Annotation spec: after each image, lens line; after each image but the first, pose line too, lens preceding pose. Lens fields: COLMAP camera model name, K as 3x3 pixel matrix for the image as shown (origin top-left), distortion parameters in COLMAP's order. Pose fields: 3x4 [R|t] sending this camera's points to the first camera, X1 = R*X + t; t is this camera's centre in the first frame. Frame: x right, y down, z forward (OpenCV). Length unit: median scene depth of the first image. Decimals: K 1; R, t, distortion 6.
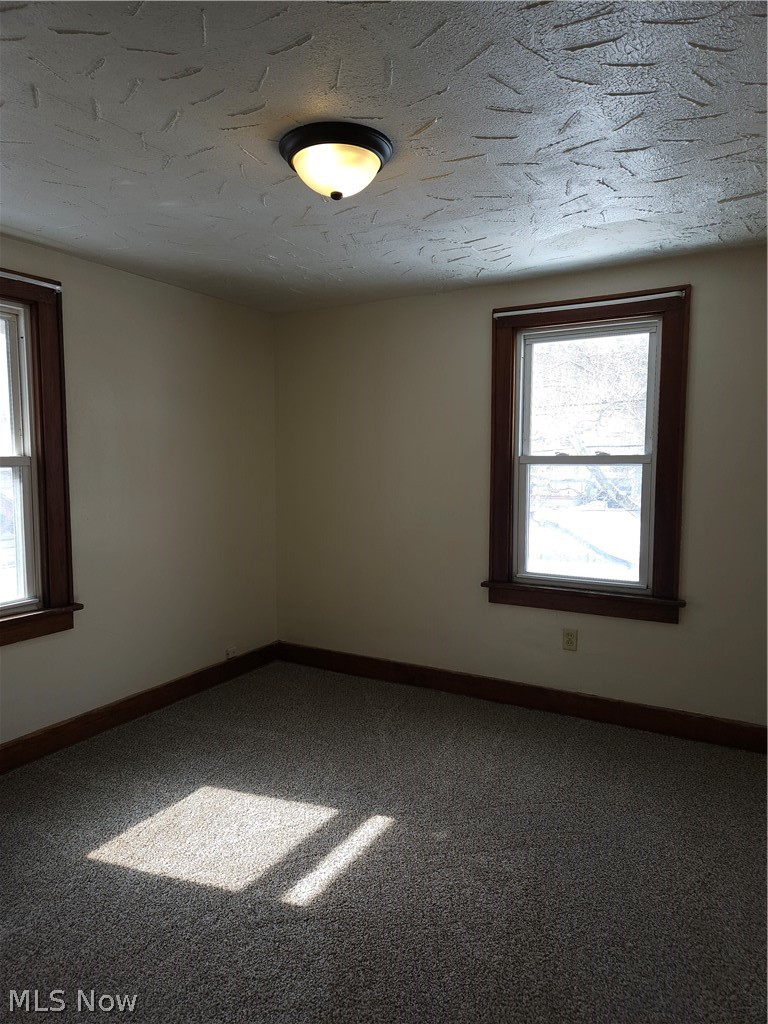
lens RADIAL K [[679.4, 0, 381.6], [0, 679.4, 500.3], [0, 0, 1]] dist [0.049479, -0.017946]
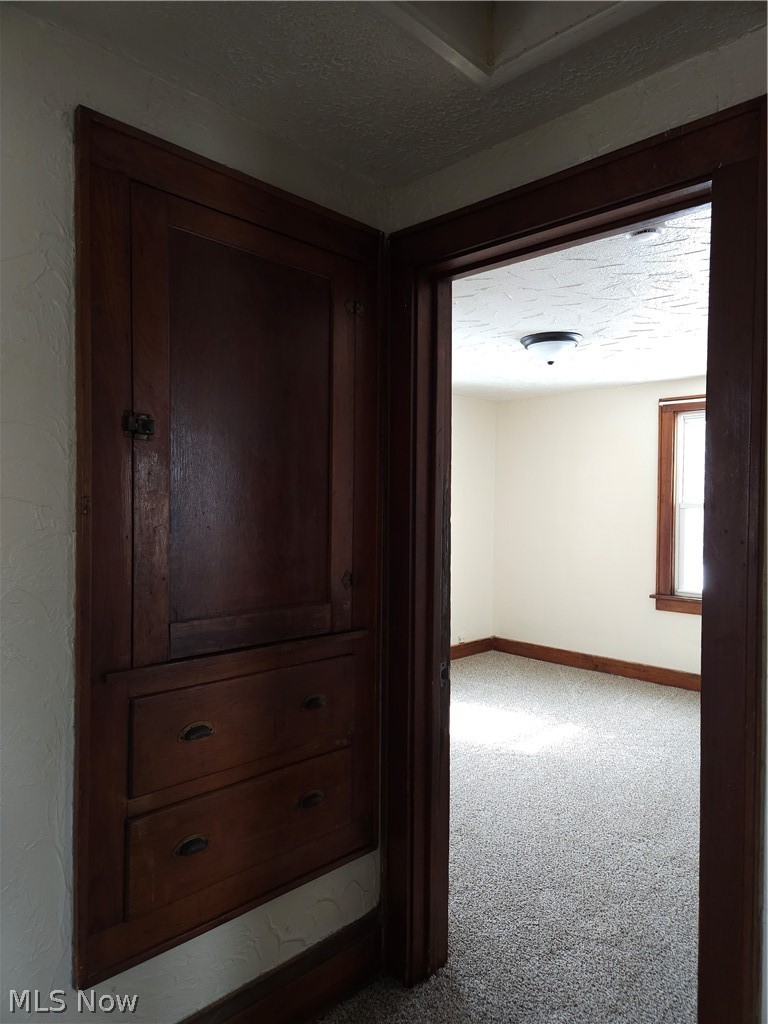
lens RADIAL K [[679.4, 0, 378.9], [0, 679.4, 511.3], [0, 0, 1]] dist [0.049479, -0.017946]
pose [[0.960740, 0.014272, -0.277084, 0.002966], [-0.027717, 0.998617, -0.044669, 0.031545], [0.276063, 0.050596, 0.959807, -0.505291]]
